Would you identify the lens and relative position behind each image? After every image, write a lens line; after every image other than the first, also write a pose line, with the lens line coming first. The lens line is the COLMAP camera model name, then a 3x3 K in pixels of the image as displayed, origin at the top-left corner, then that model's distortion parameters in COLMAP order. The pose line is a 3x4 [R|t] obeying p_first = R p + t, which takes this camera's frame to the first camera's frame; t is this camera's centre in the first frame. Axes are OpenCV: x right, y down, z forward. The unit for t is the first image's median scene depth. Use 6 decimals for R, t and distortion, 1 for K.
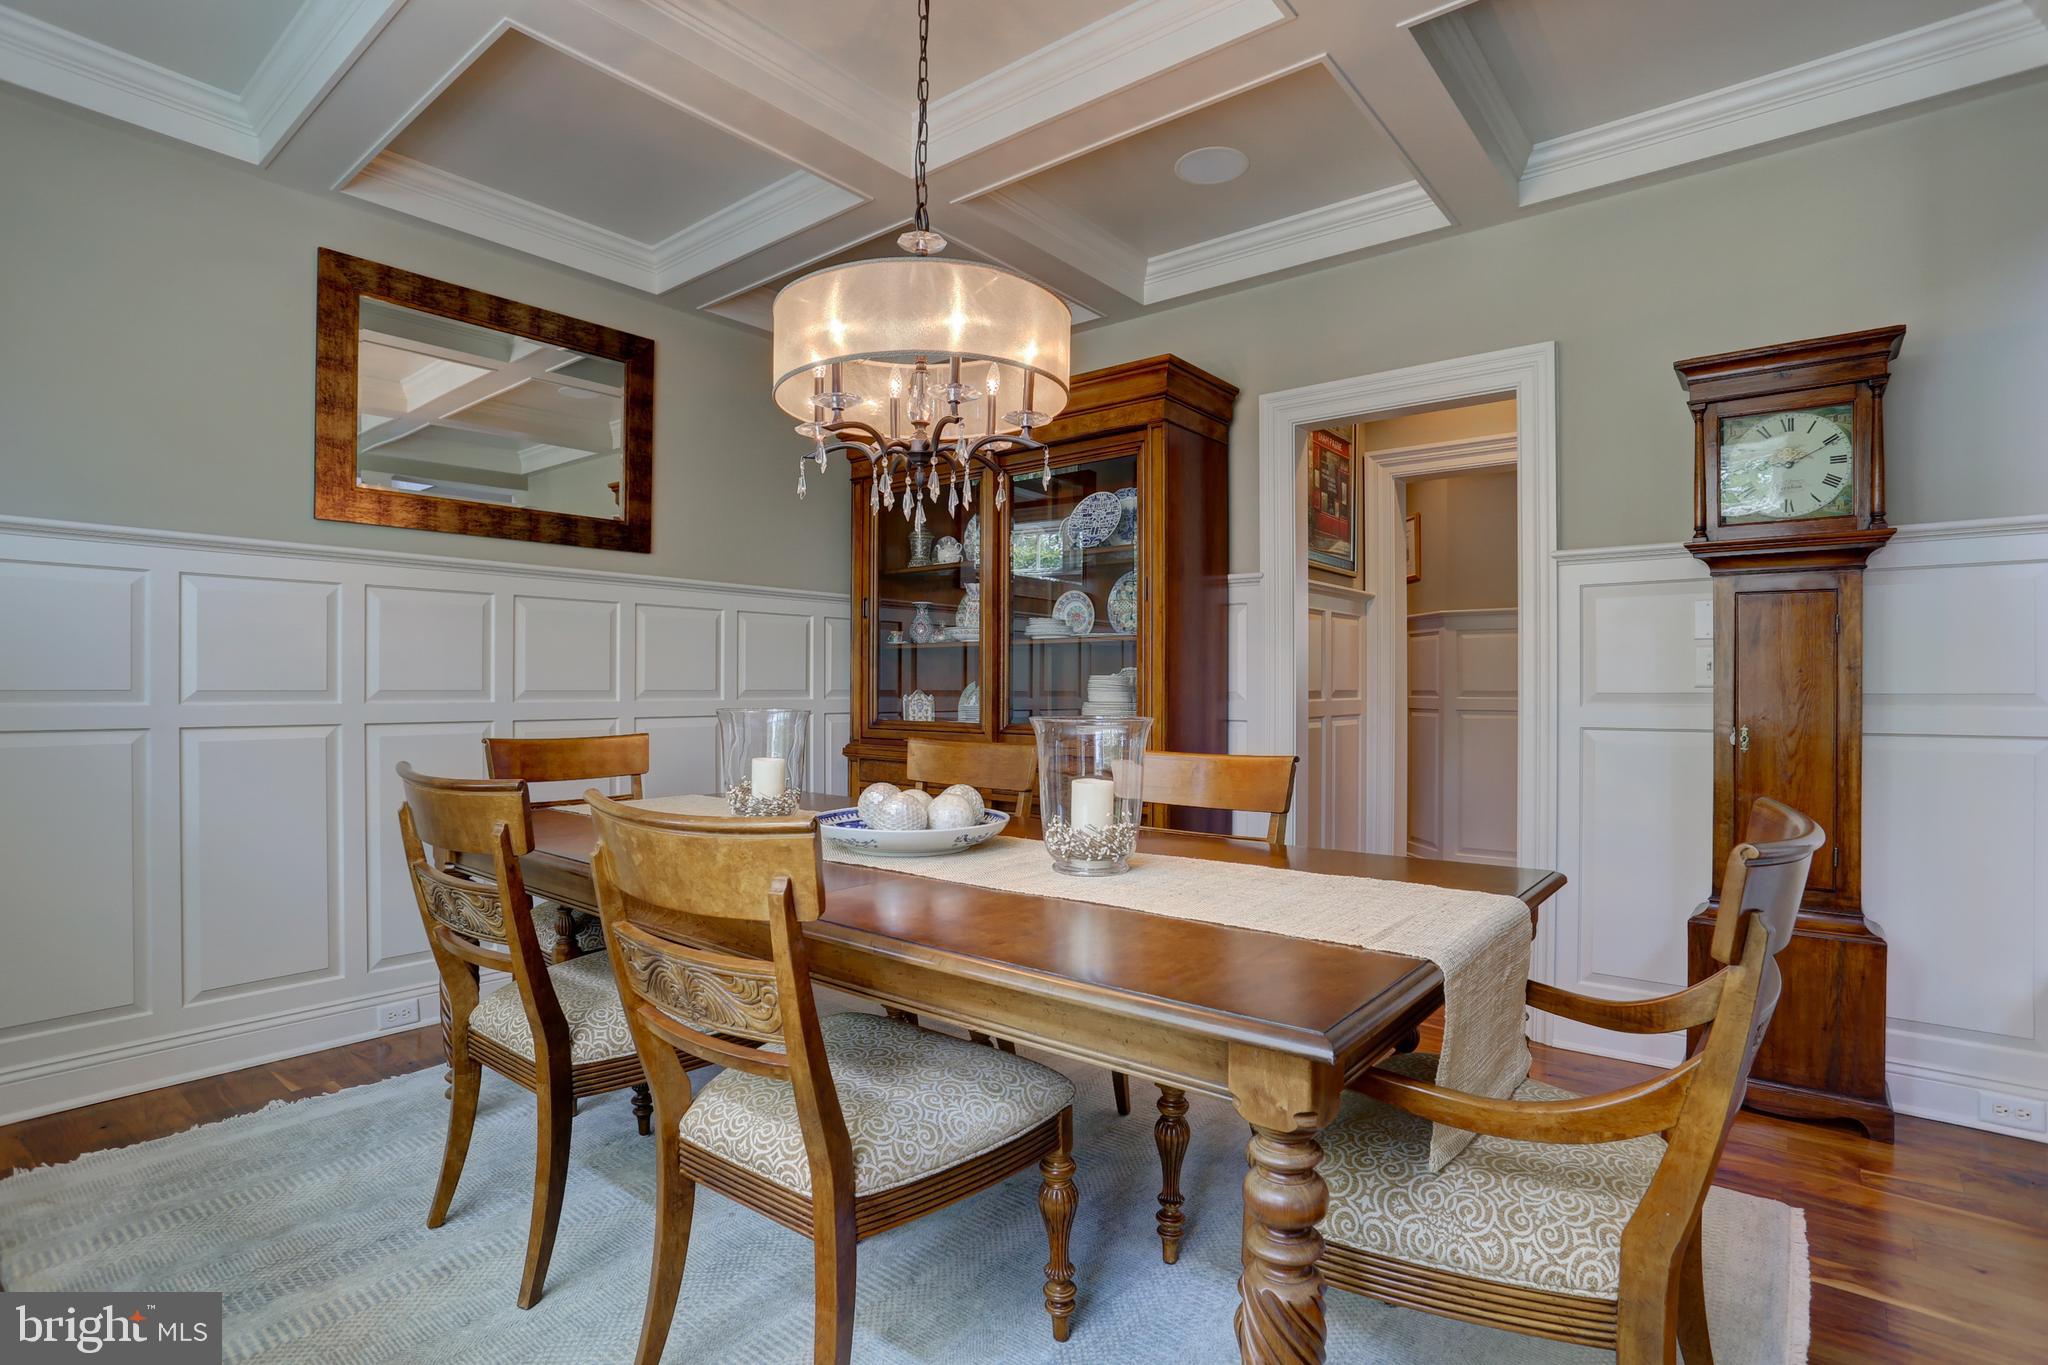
lens RADIAL K [[1014.7, 0, 1024.3], [0, 1014.7, 687.9], [0, 0, 1]] dist [-0.058615, 0.014714]
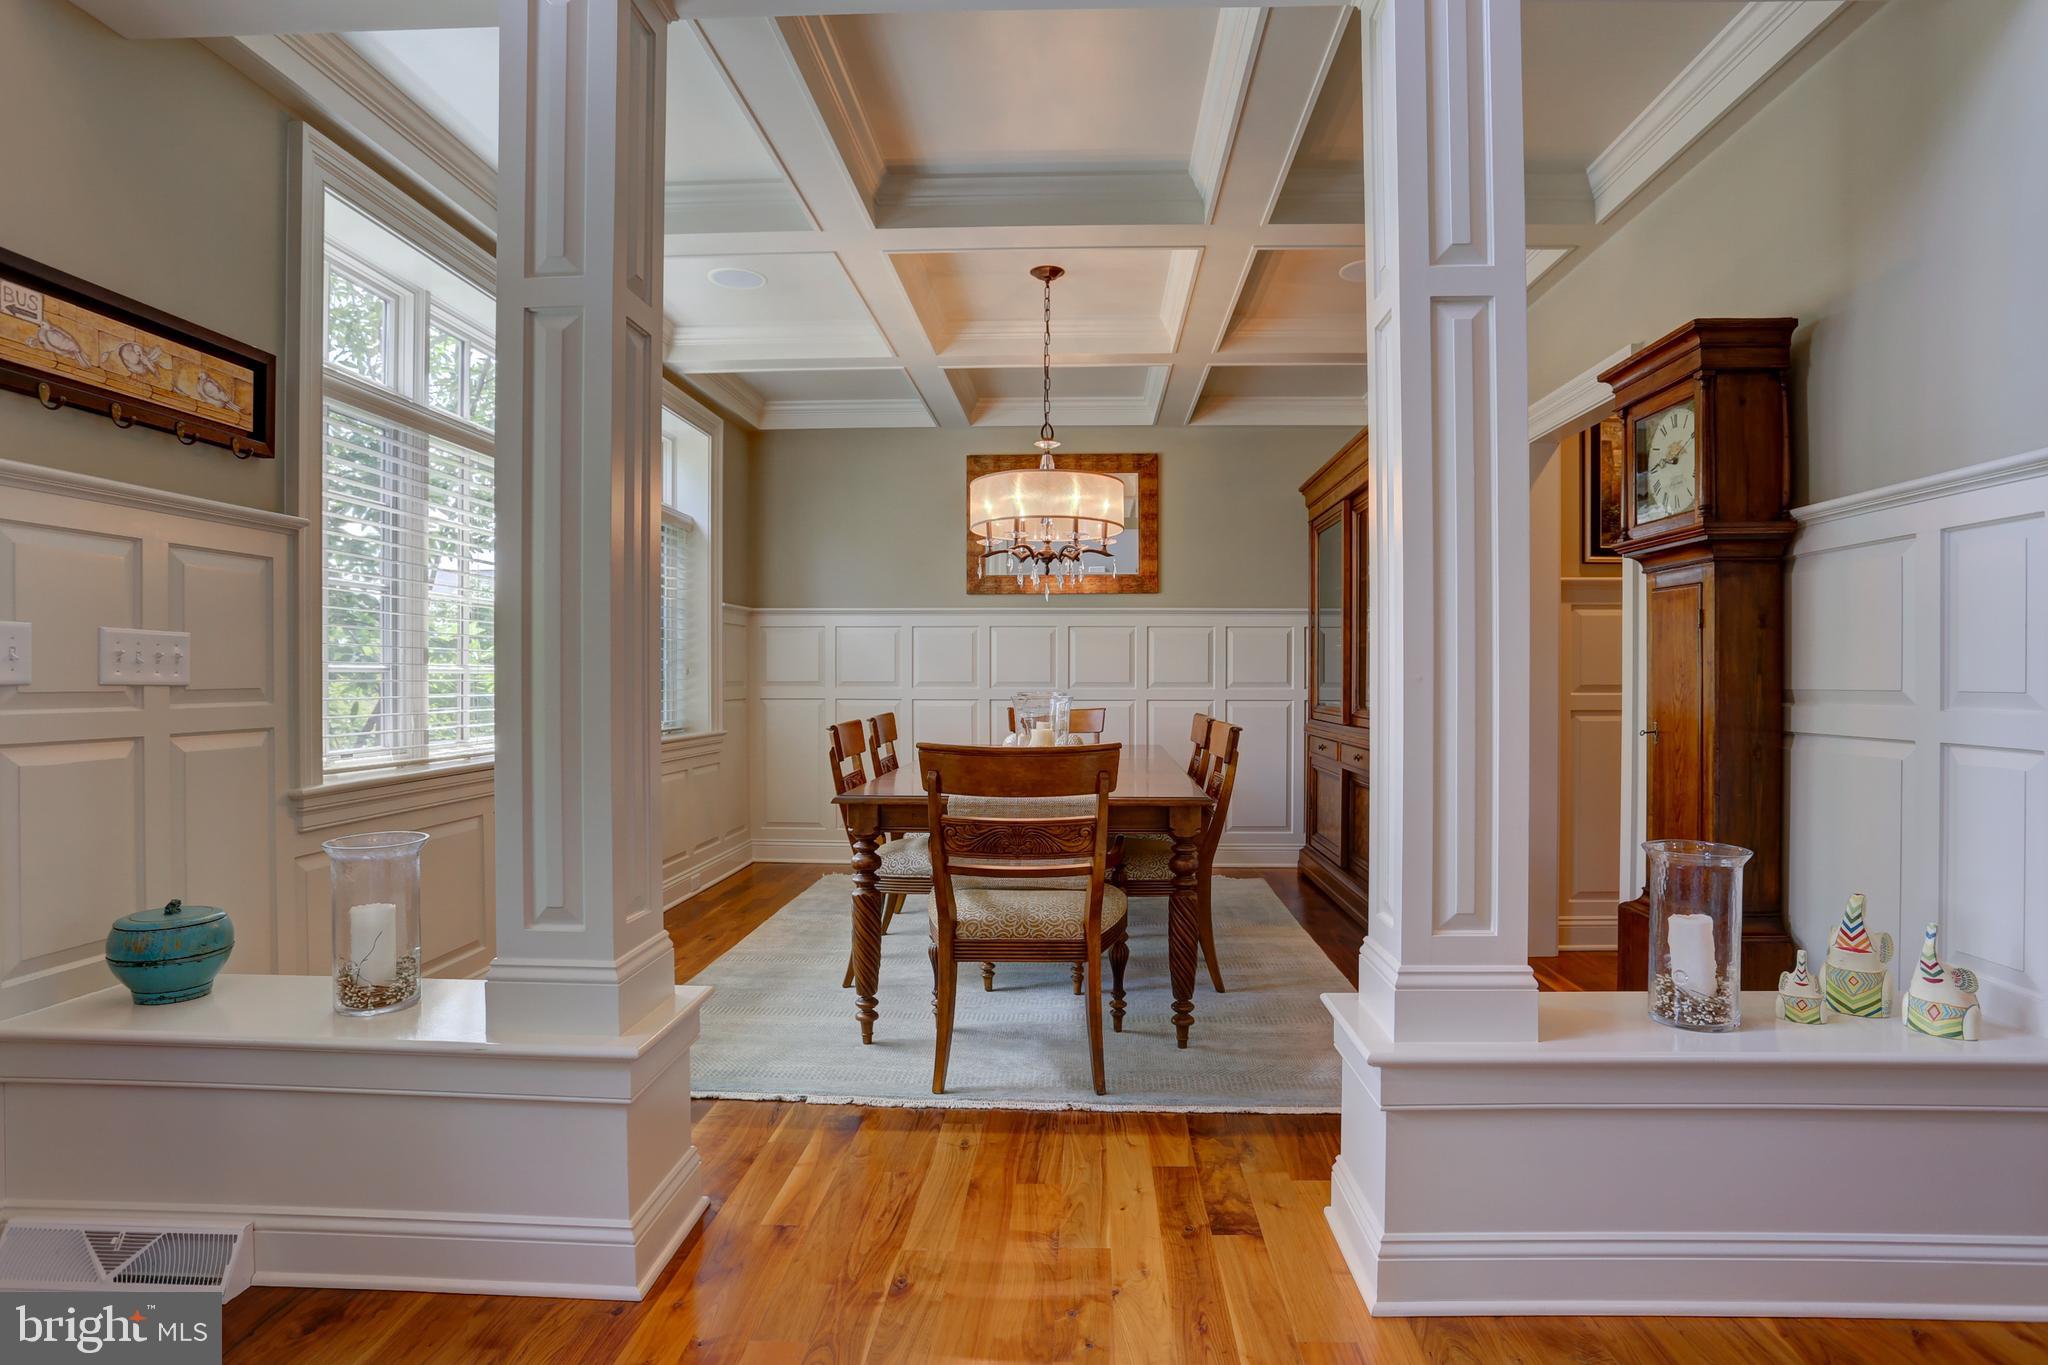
lens RADIAL K [[1077.0, 0, 1031.2], [0, 1077.0, 677.0], [0, 0, 1]] dist [0.000073, 0.000018]
pose [[0.584598, -0.000938, -0.811323, 1.079774], [-0.002895, 0.999991, -0.003242, -0.000962], [0.811318, 0.004244, 0.584590, -0.144886]]
